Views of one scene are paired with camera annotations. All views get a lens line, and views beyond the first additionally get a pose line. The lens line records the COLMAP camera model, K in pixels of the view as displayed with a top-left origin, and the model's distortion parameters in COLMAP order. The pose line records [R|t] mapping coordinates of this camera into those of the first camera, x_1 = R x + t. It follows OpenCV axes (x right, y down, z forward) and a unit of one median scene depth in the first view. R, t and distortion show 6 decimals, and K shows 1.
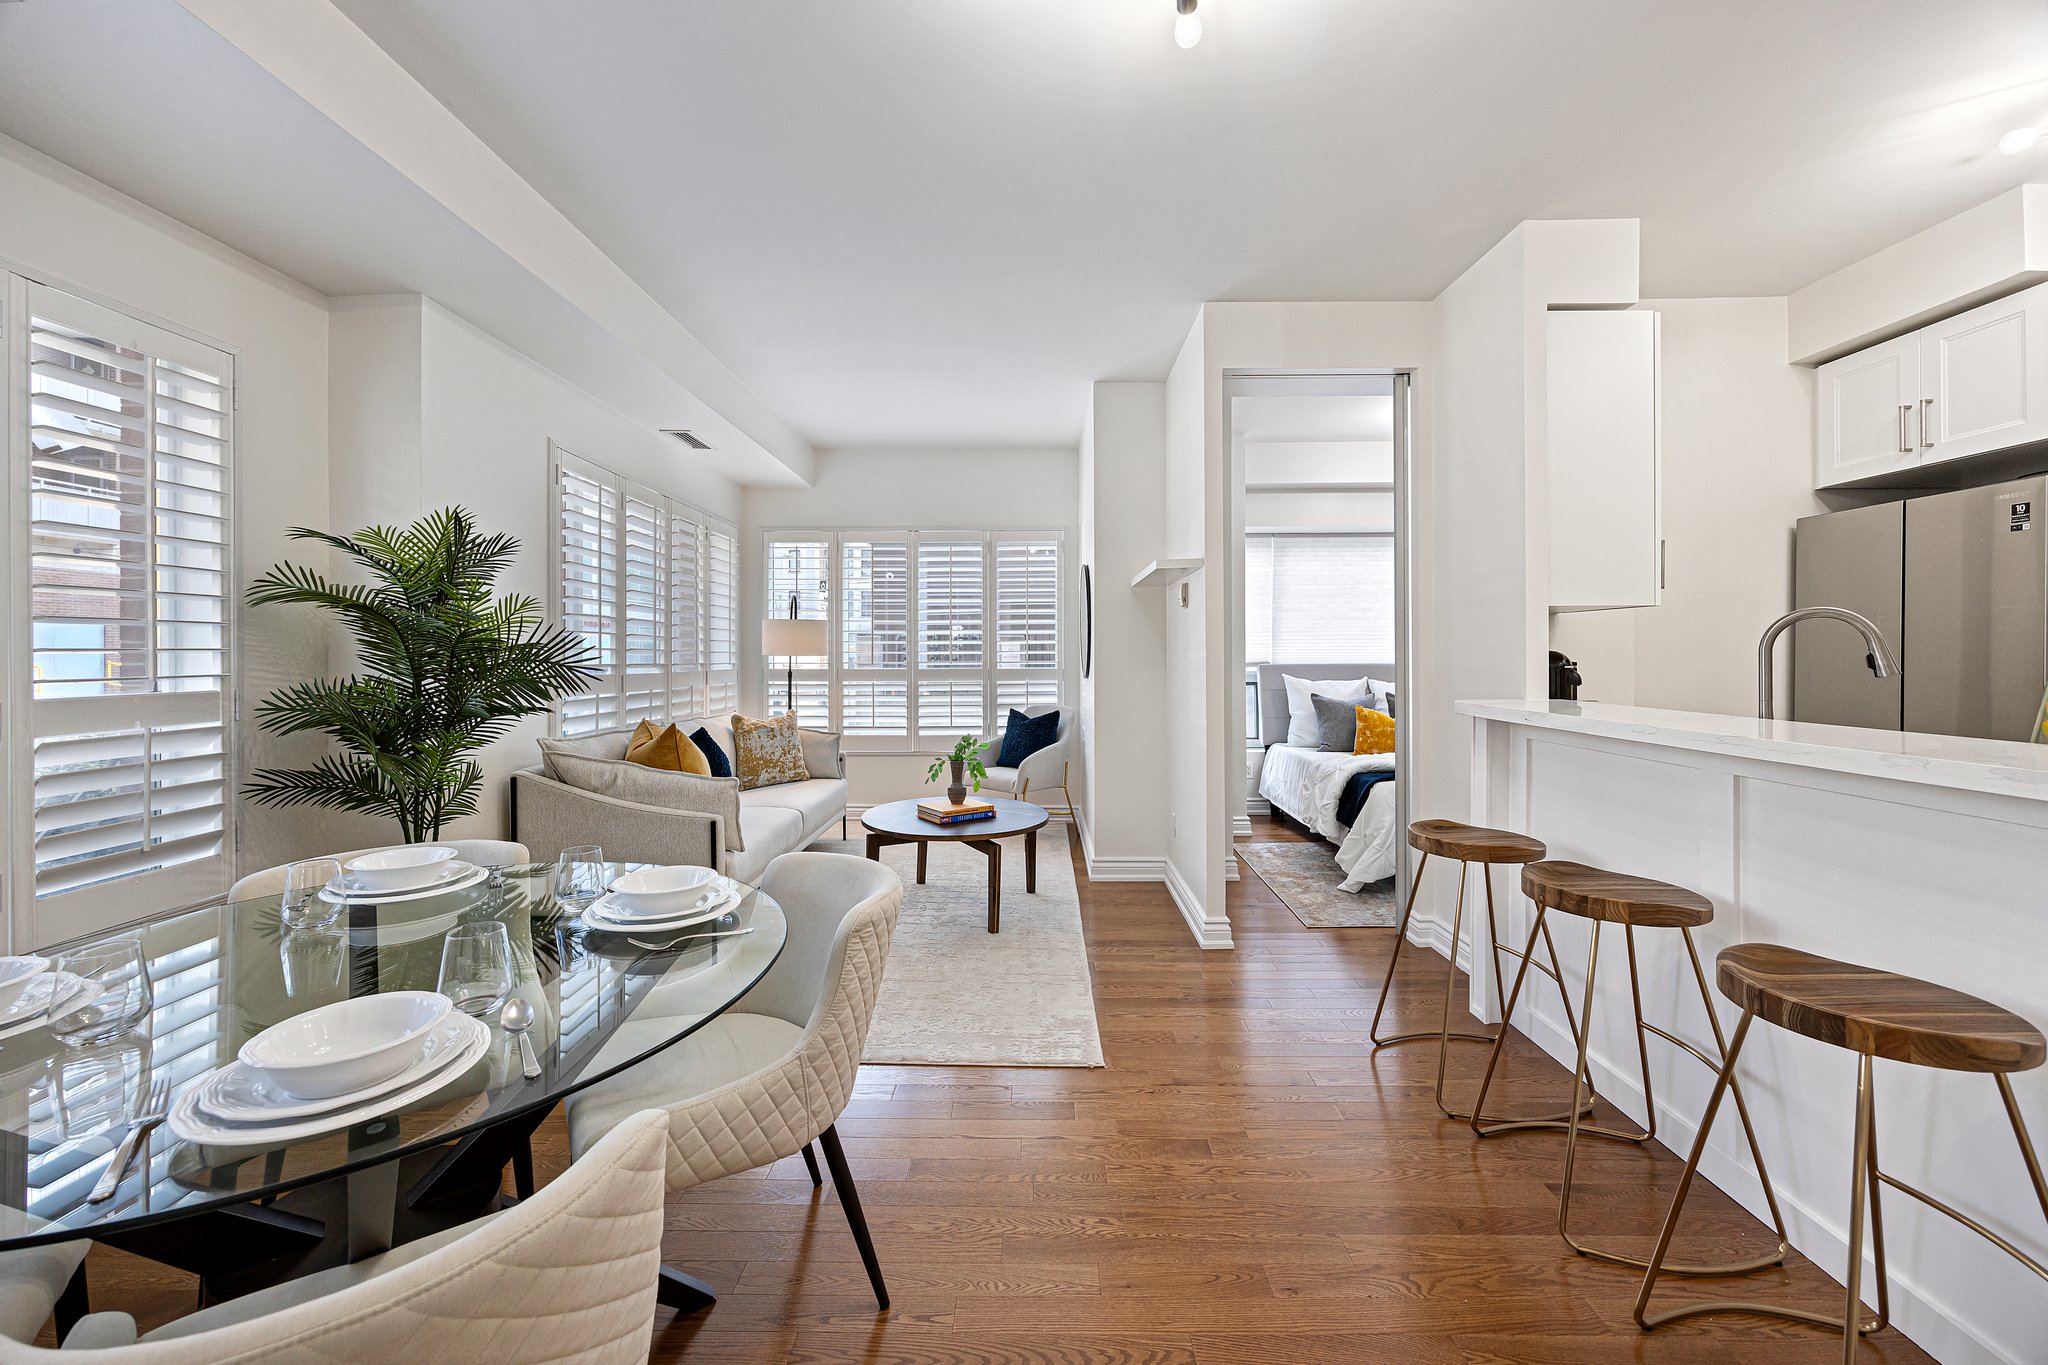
lens RADIAL K [[795.8, 0, 1042.3], [0, 795.8, 655.3], [0, 0, 1]] dist [-0.001472, 0.003656]
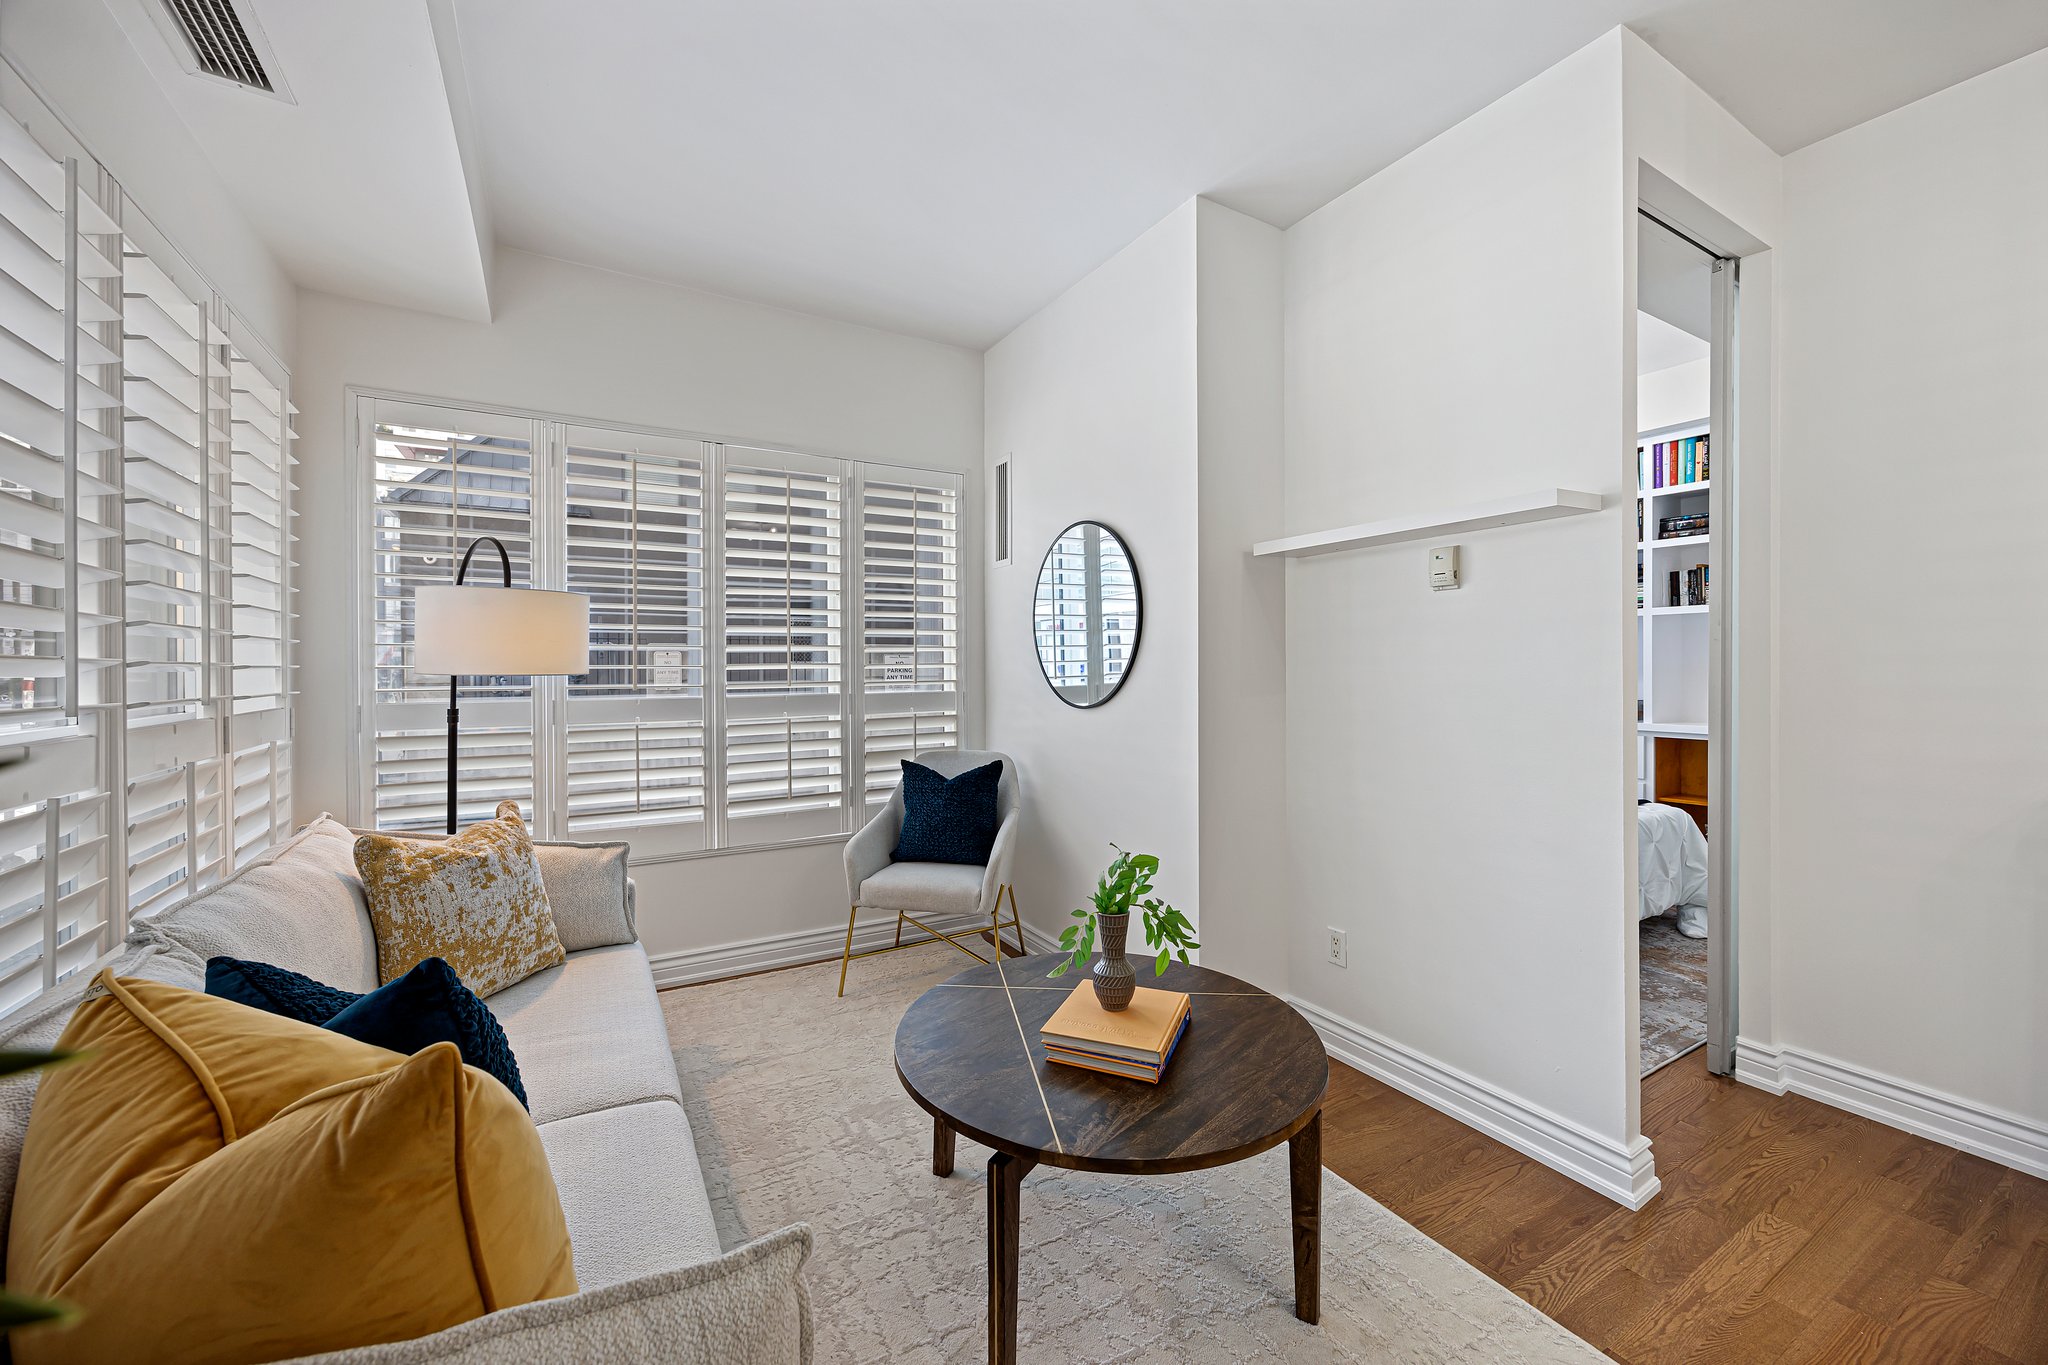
lens RADIAL K [[778.1, 0, 1032.8], [0, 778.1, 679.7], [0, 0, 1]] dist [-0.012025, 0.003796]
pose [[0.865868, -0.010021, 0.500172, -0.262062], [0.003494, 0.999896, 0.013985, -0.001591], [-0.500260, -0.010361, 0.865813, 0.473155]]
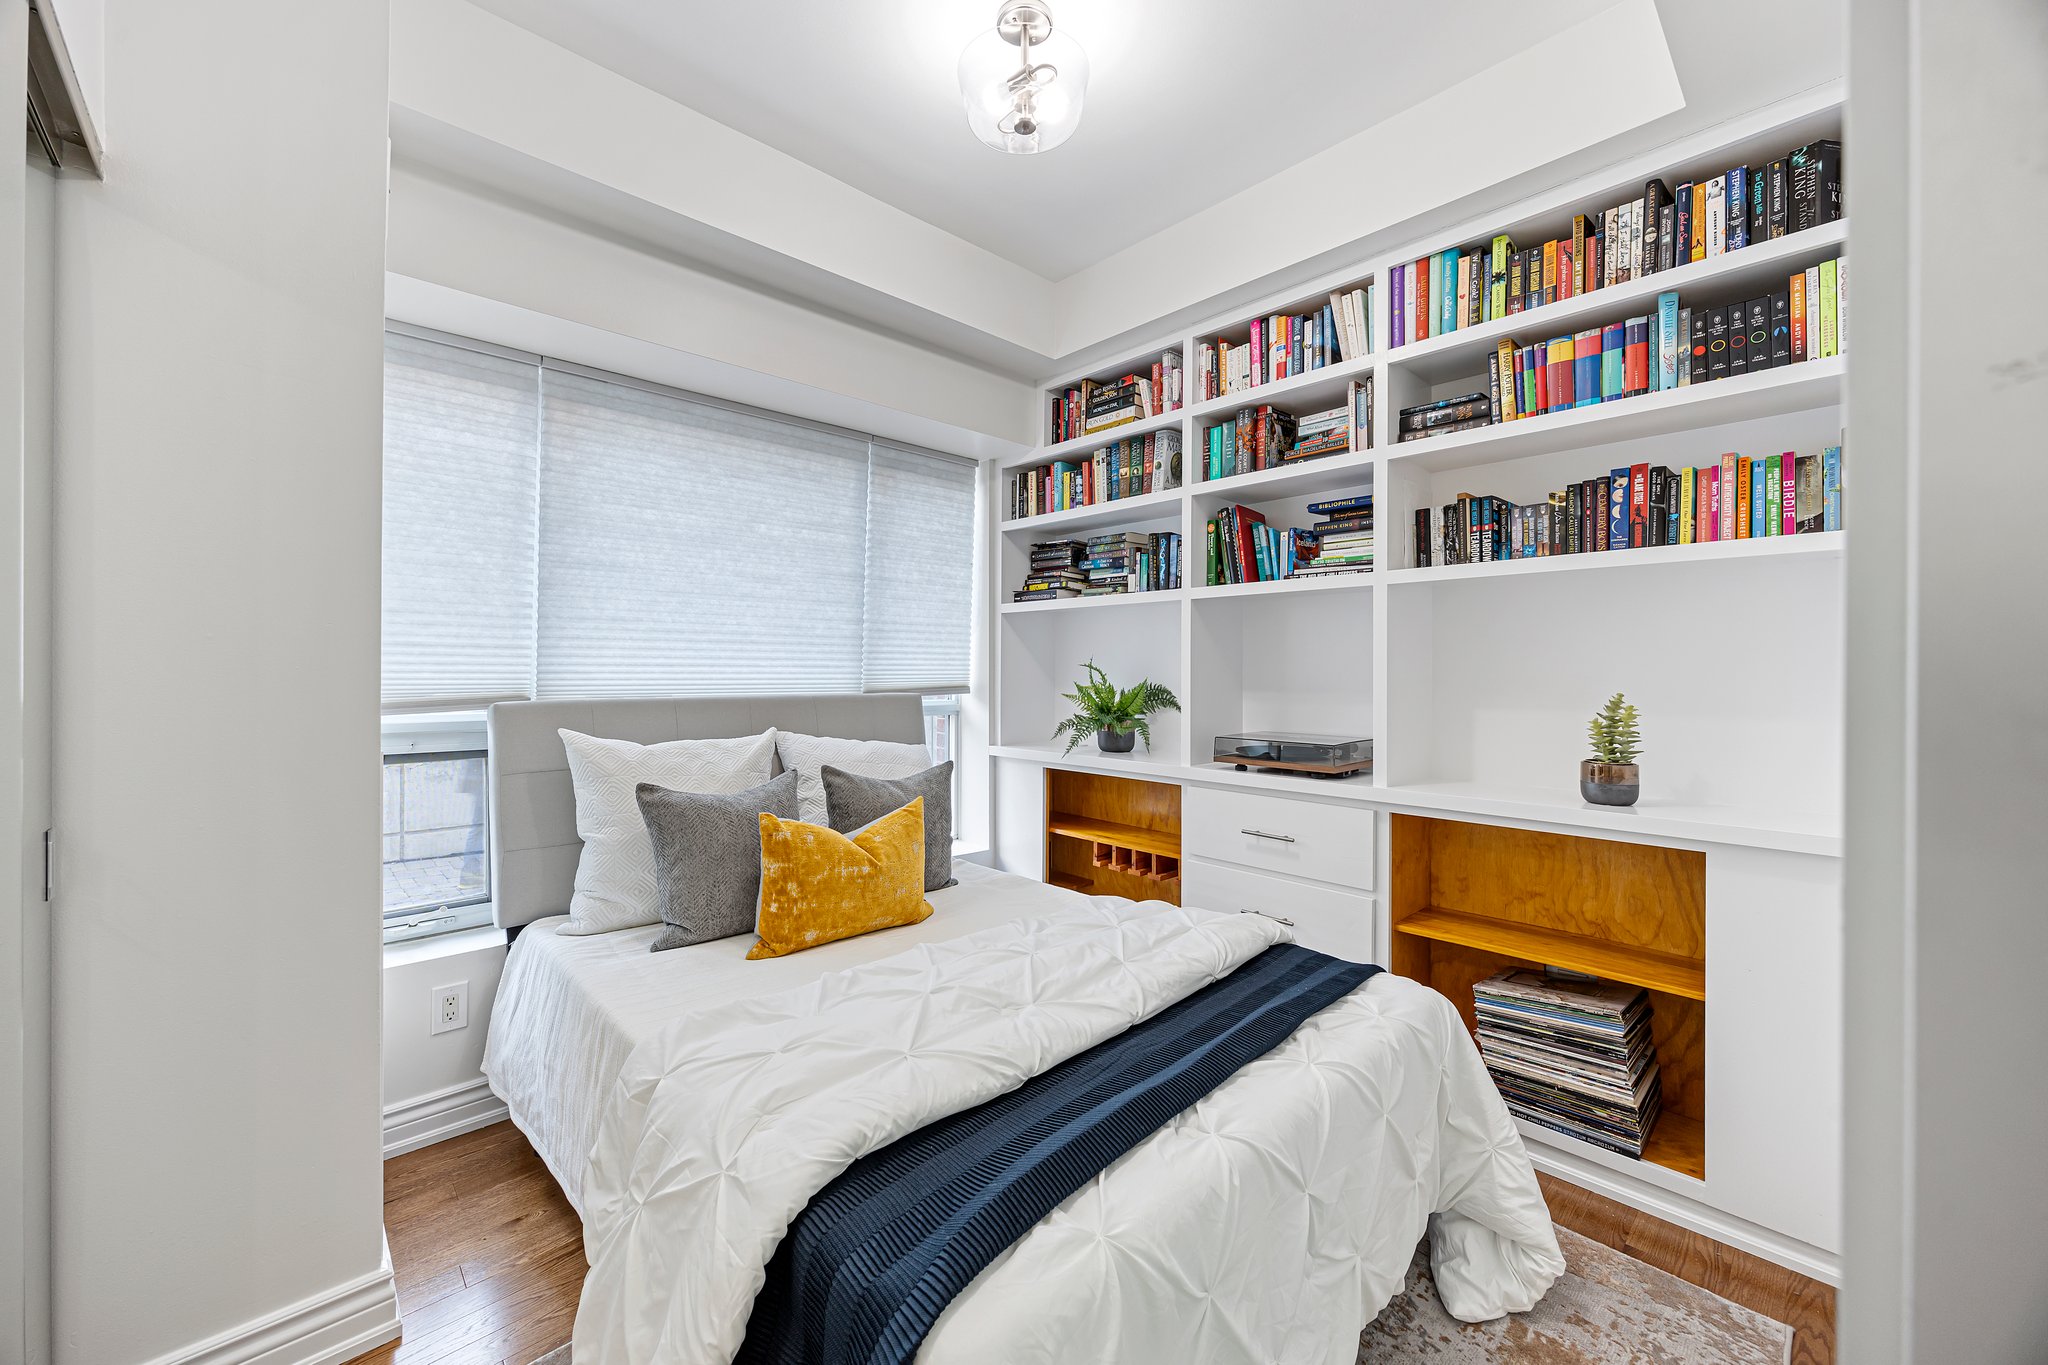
lens RADIAL K [[778.1, 0, 1032.8], [0, 778.1, 679.7], [0, 0, 1]] dist [-0.012025, 0.003796]
pose [[0.723780, -0.004621, 0.690016, 0.242007], [-0.003088, 0.999946, 0.009936, -0.004740], [-0.690024, -0.009322, 0.723726, 0.665058]]
